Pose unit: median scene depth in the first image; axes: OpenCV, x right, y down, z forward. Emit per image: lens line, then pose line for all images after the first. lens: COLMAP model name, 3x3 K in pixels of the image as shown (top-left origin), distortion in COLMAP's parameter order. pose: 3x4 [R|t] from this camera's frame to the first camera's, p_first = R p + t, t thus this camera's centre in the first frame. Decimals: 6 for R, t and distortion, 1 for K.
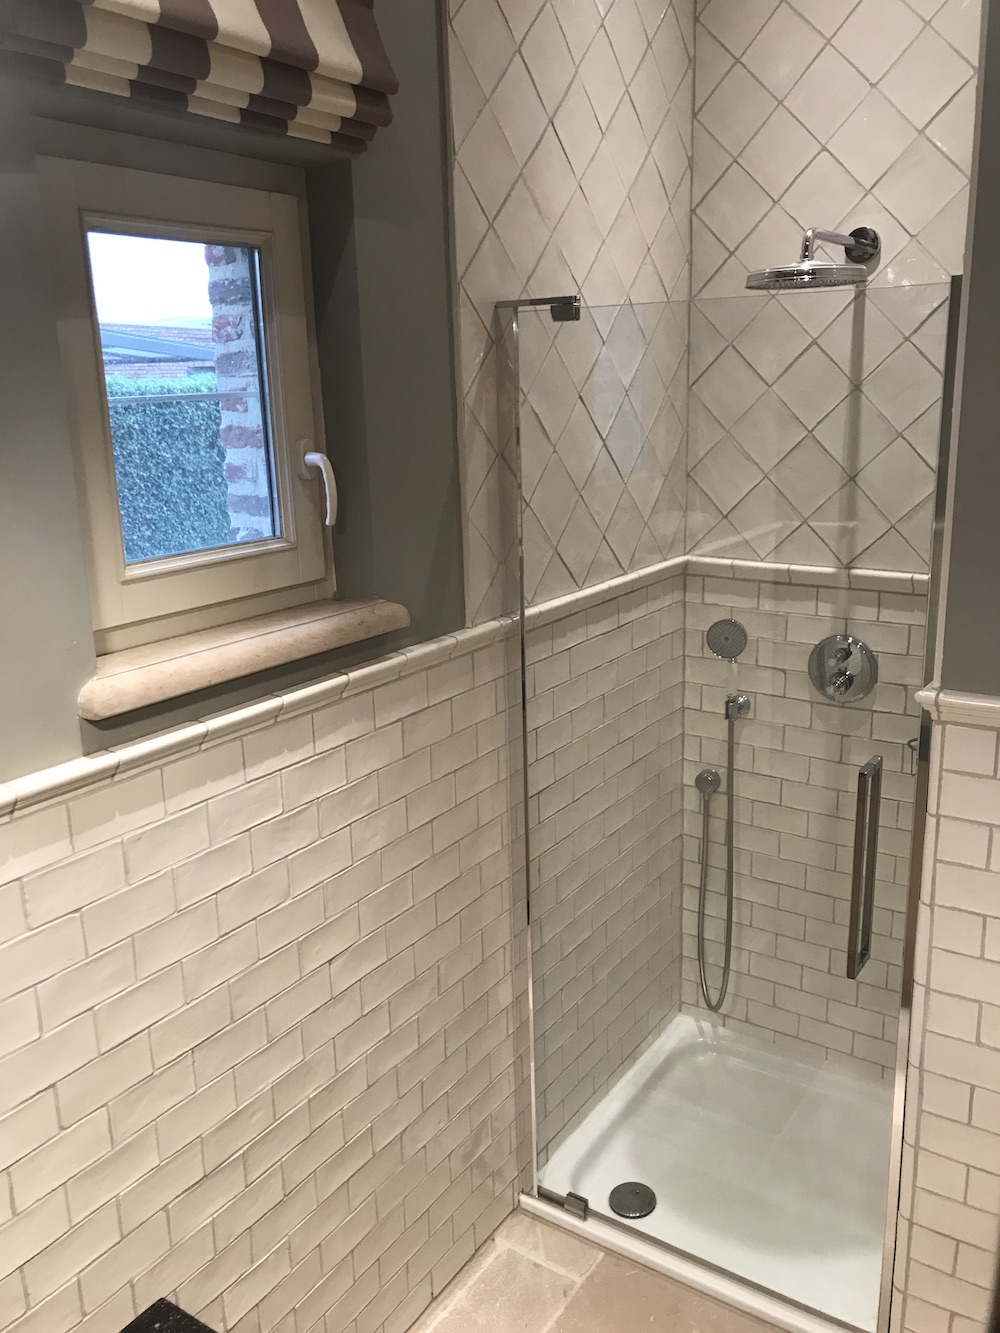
lens RADIAL K [[1101.2, 0, 493.8], [0, 1101.2, 660.6], [0, 0, 1]] dist [0.049399, -0.059459]
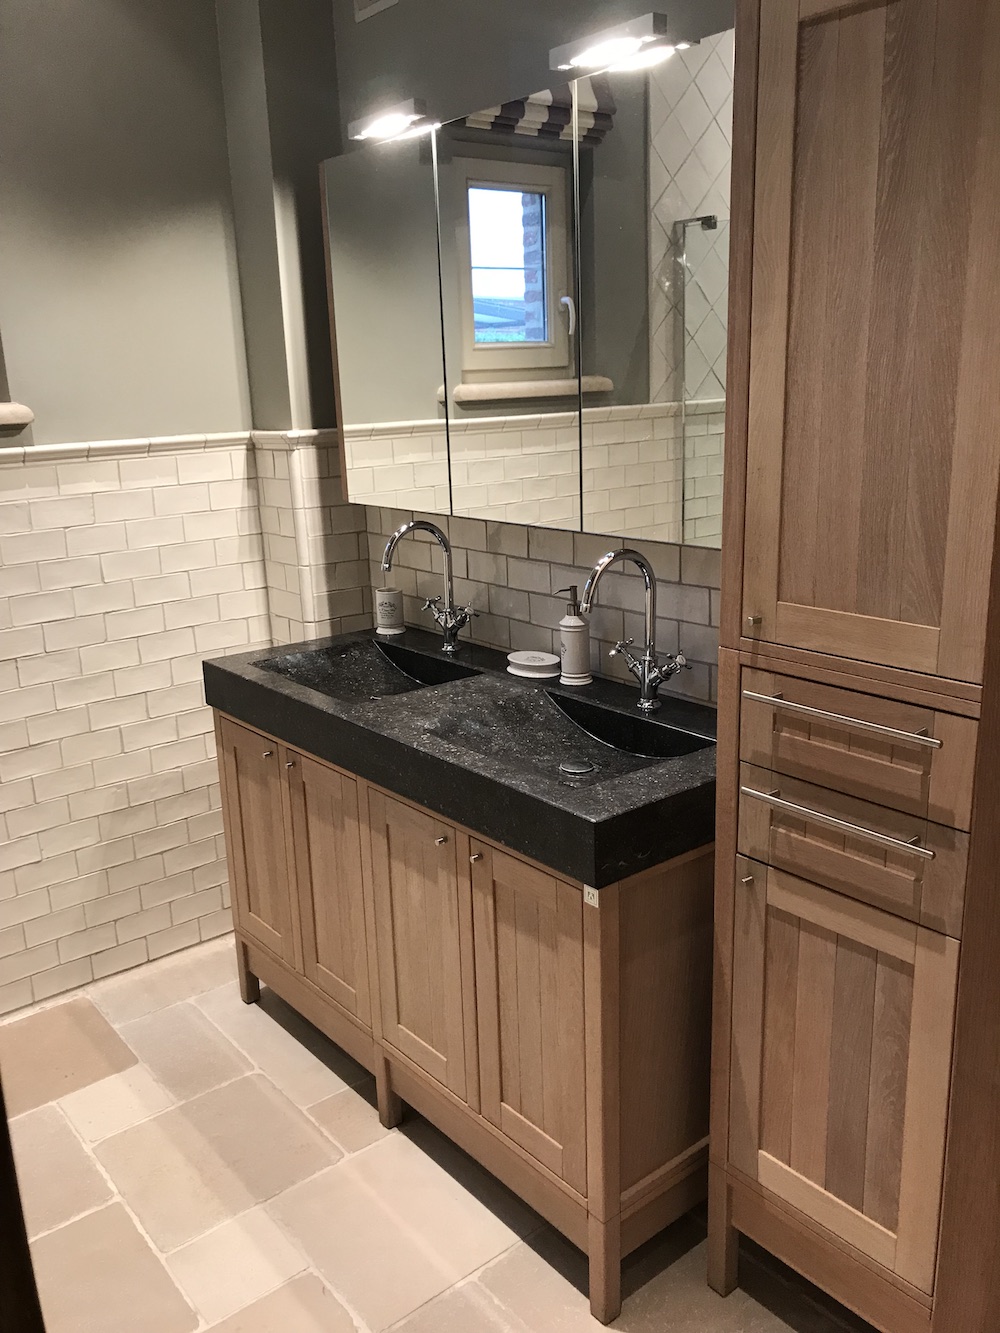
lens RADIAL K [[1101.2, 0, 508.8], [0, 1101.2, 666.7], [0, 0, 1]] dist [0.049399, -0.059459]
pose [[0.963676, 0.068919, -0.258029, 0.294288], [-0.061328, 0.997418, 0.037360, 0.401703], [0.259938, -0.020179, 0.965414, -0.956478]]
